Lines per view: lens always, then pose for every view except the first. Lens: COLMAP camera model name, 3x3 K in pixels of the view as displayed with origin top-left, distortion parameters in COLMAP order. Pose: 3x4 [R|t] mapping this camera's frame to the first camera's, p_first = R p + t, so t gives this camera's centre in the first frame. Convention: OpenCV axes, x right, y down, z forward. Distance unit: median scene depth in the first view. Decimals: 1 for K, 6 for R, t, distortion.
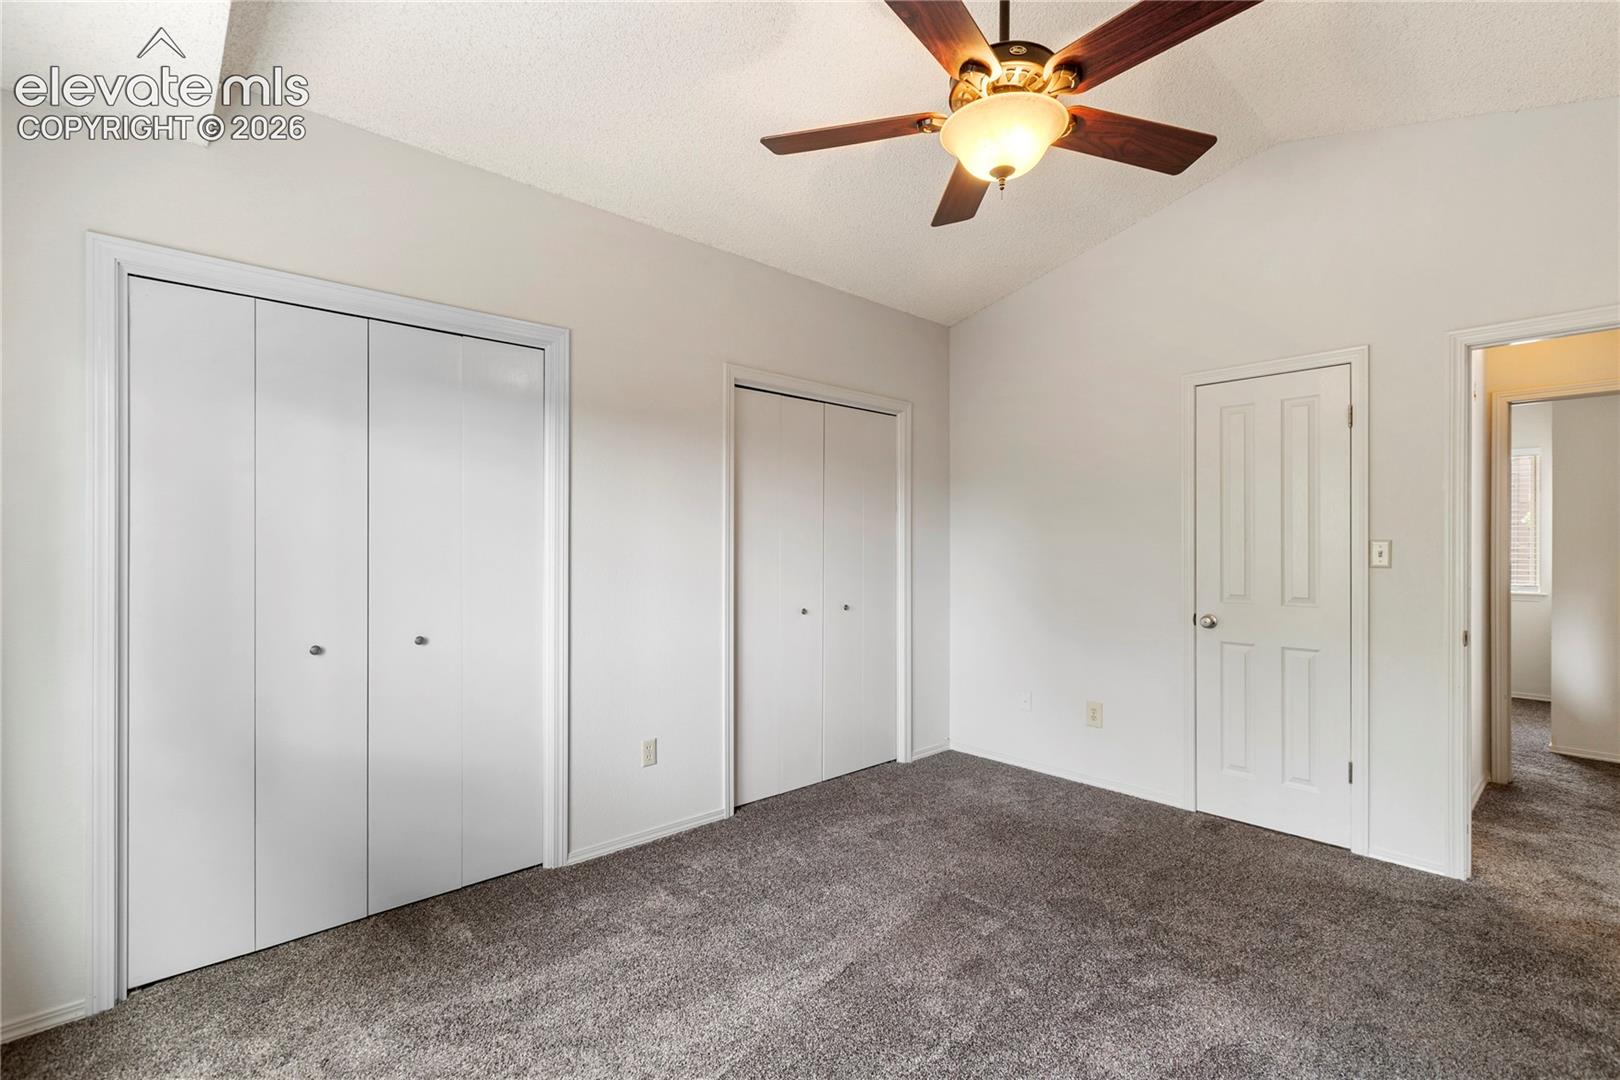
lens RADIAL K [[740.7, 0, 820.1], [0, 740.7, 539.9], [0, 0, 1]] dist [0.006104, -0.000965]
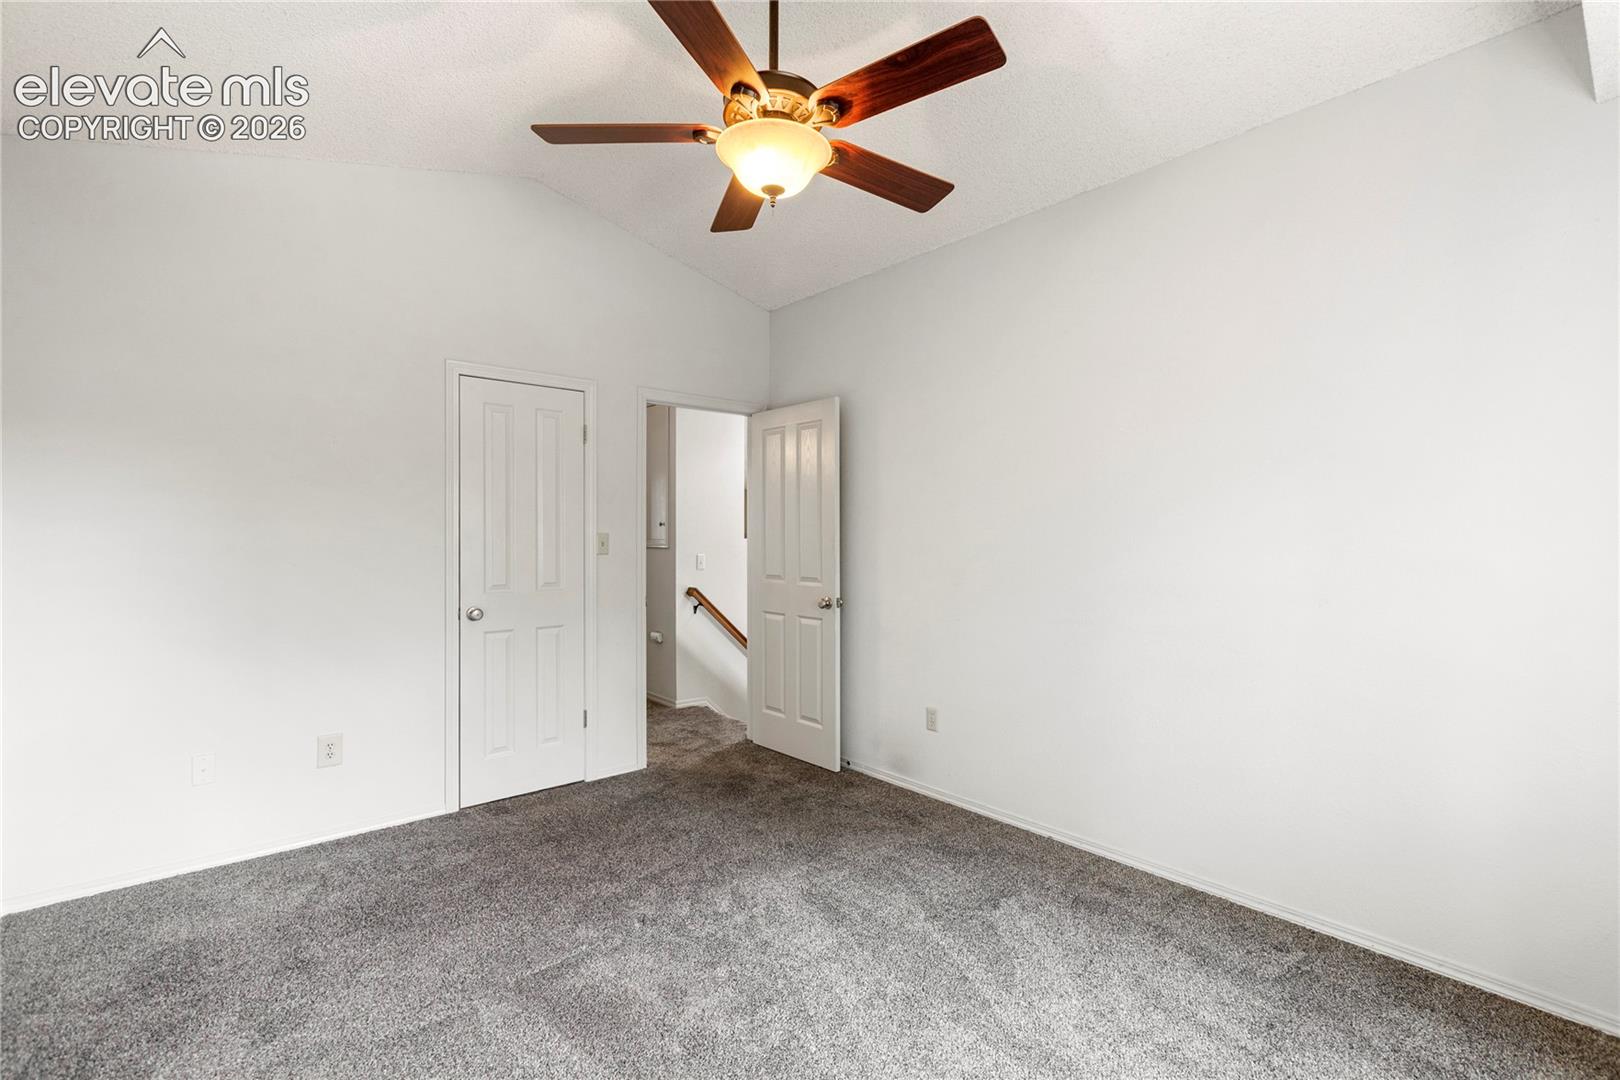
lens RADIAL K [[740.7, 0, 817.6], [0, 740.7, 530.9], [0, 0, 1]] dist [0.006104, -0.000965]
pose [[0.042522, 0.000245, 0.999096, -0.494396], [-0.002099, 0.999998, -0.000156, -0.002737], [-0.999093, -0.002090, 0.042522, 0.535133]]
